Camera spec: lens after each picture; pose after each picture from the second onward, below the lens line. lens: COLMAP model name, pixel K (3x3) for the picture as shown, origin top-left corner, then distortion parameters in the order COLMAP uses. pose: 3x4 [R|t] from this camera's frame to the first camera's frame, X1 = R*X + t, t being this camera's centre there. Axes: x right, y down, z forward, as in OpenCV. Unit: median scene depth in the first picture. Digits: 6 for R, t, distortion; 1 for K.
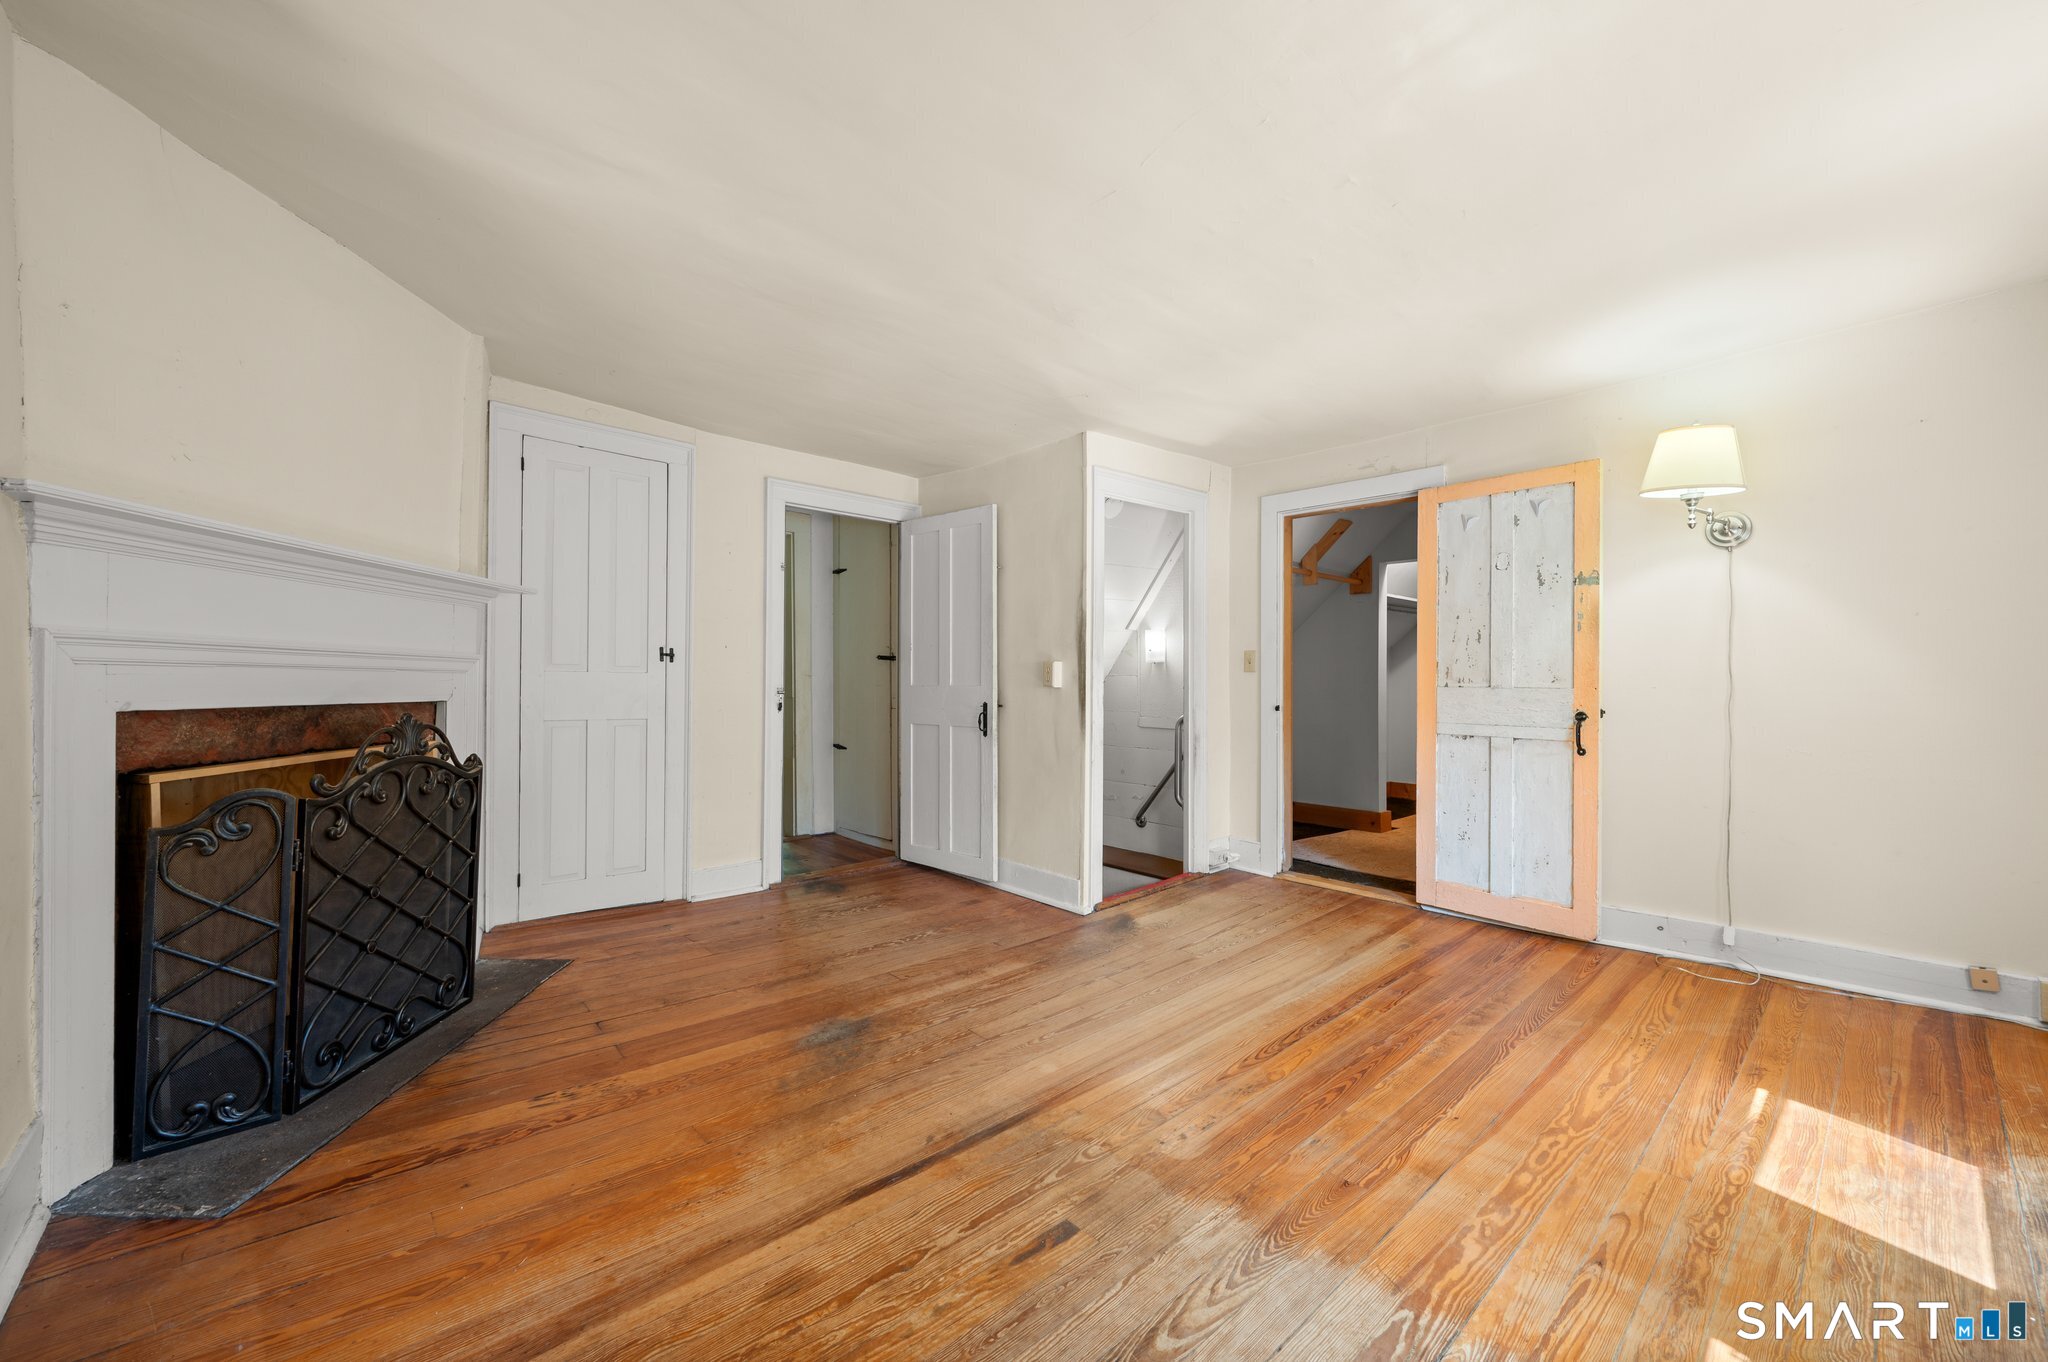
lens RADIAL K [[805.8, 0, 1023.3], [0, 805.8, 675.7], [0, 0, 1]] dist [0.002195, 0.000260]
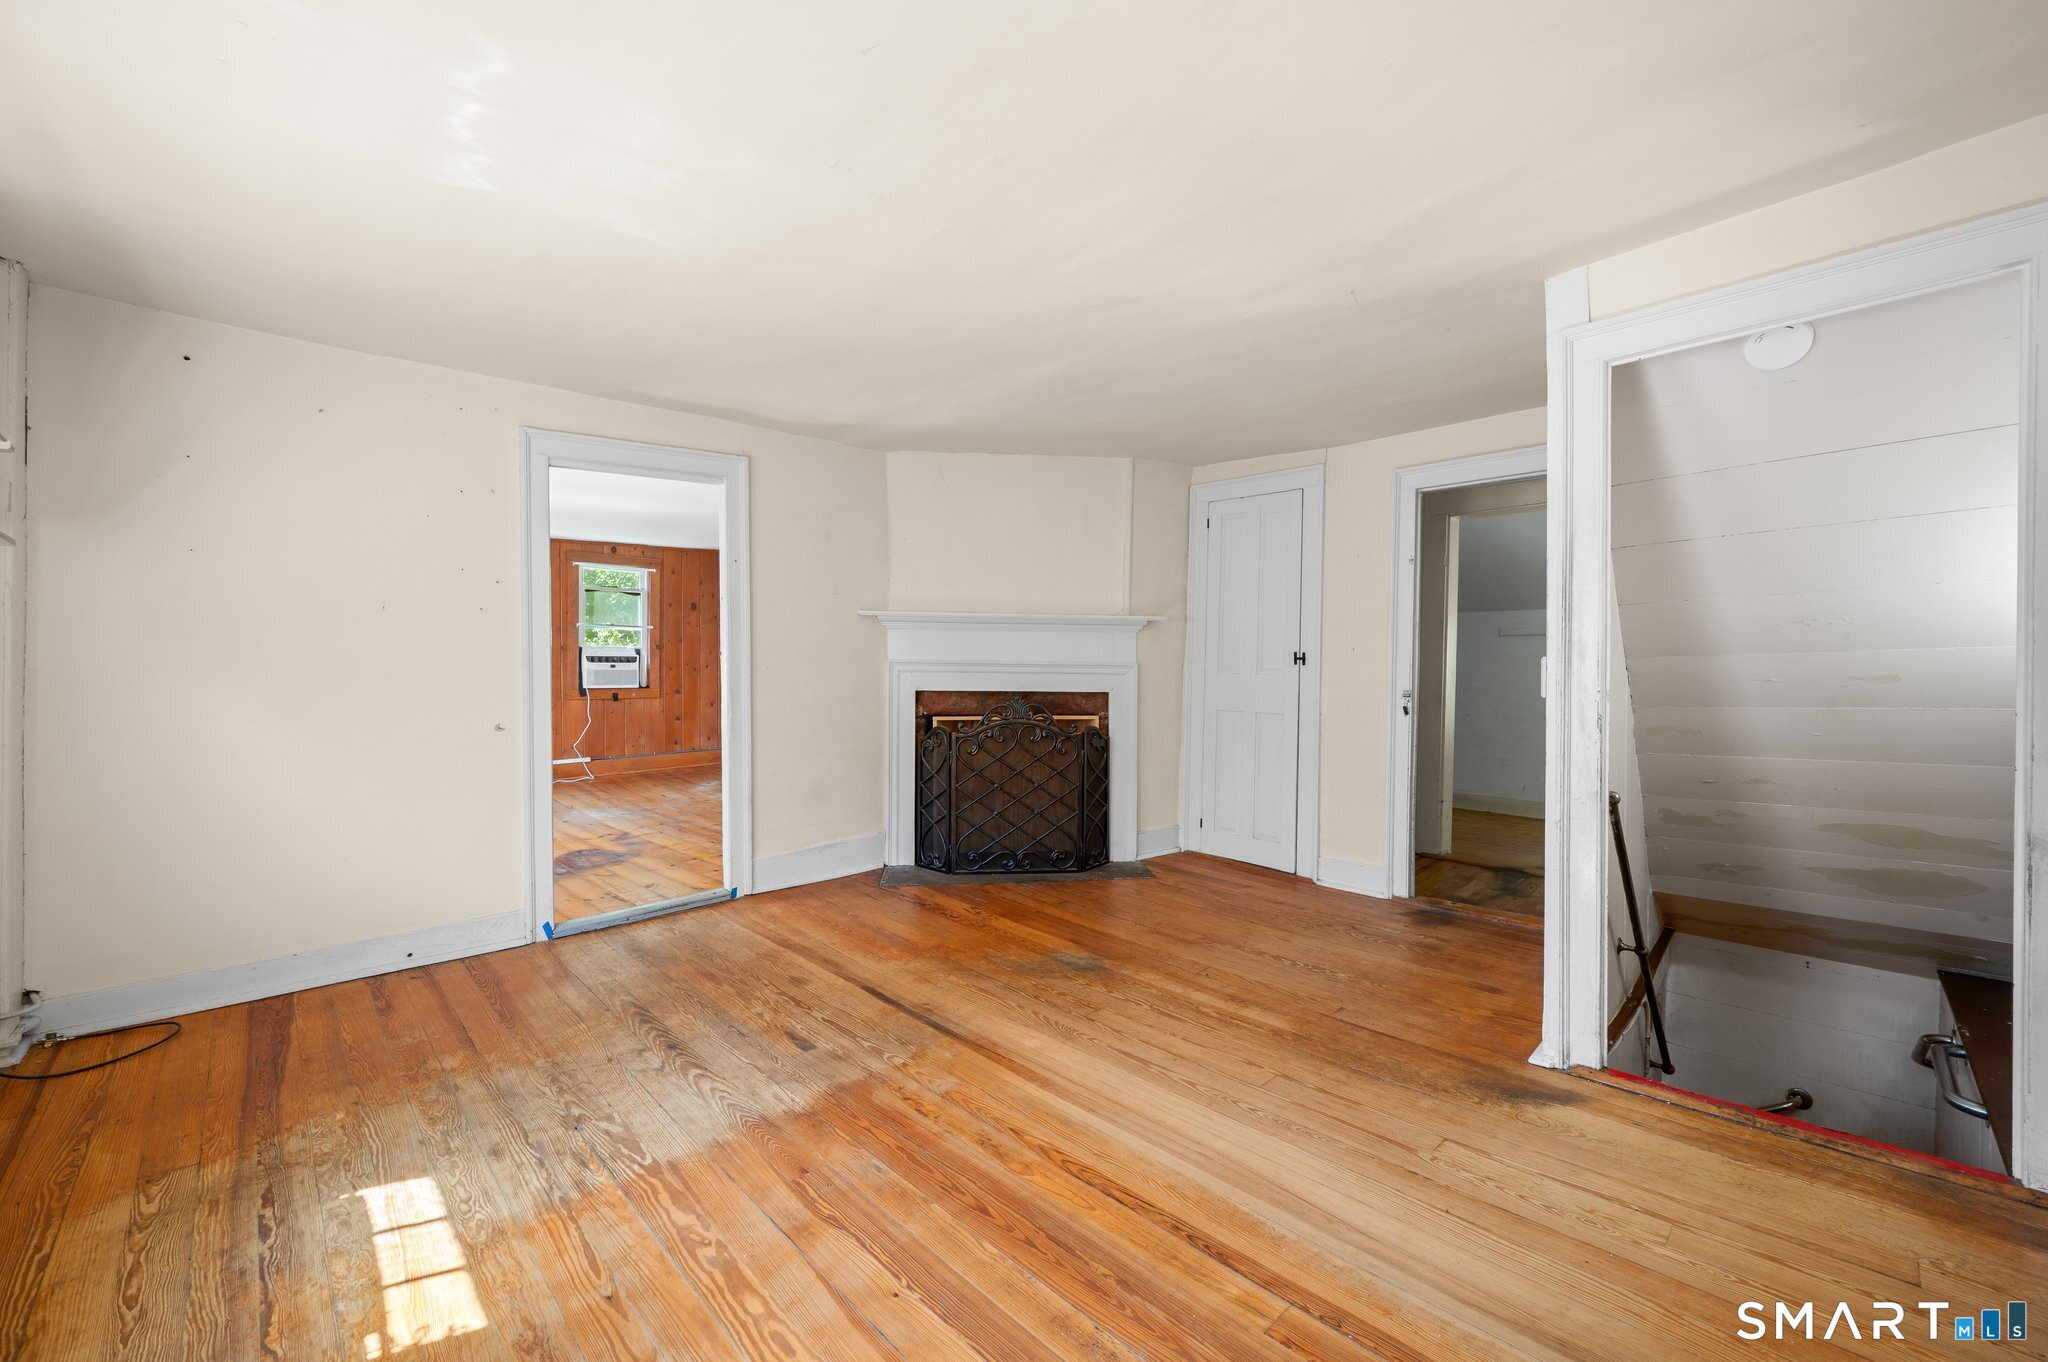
lens RADIAL K [[805.8, 0, 1039.5], [0, 805.8, 679.0], [0, 0, 1]] dist [0.002195, 0.000260]
pose [[0.041767, 0.005866, -0.999110, 1.232671], [0.000031, 0.999983, 0.005872, -0.007032], [0.999127, -0.000276, 0.041766, 1.074834]]
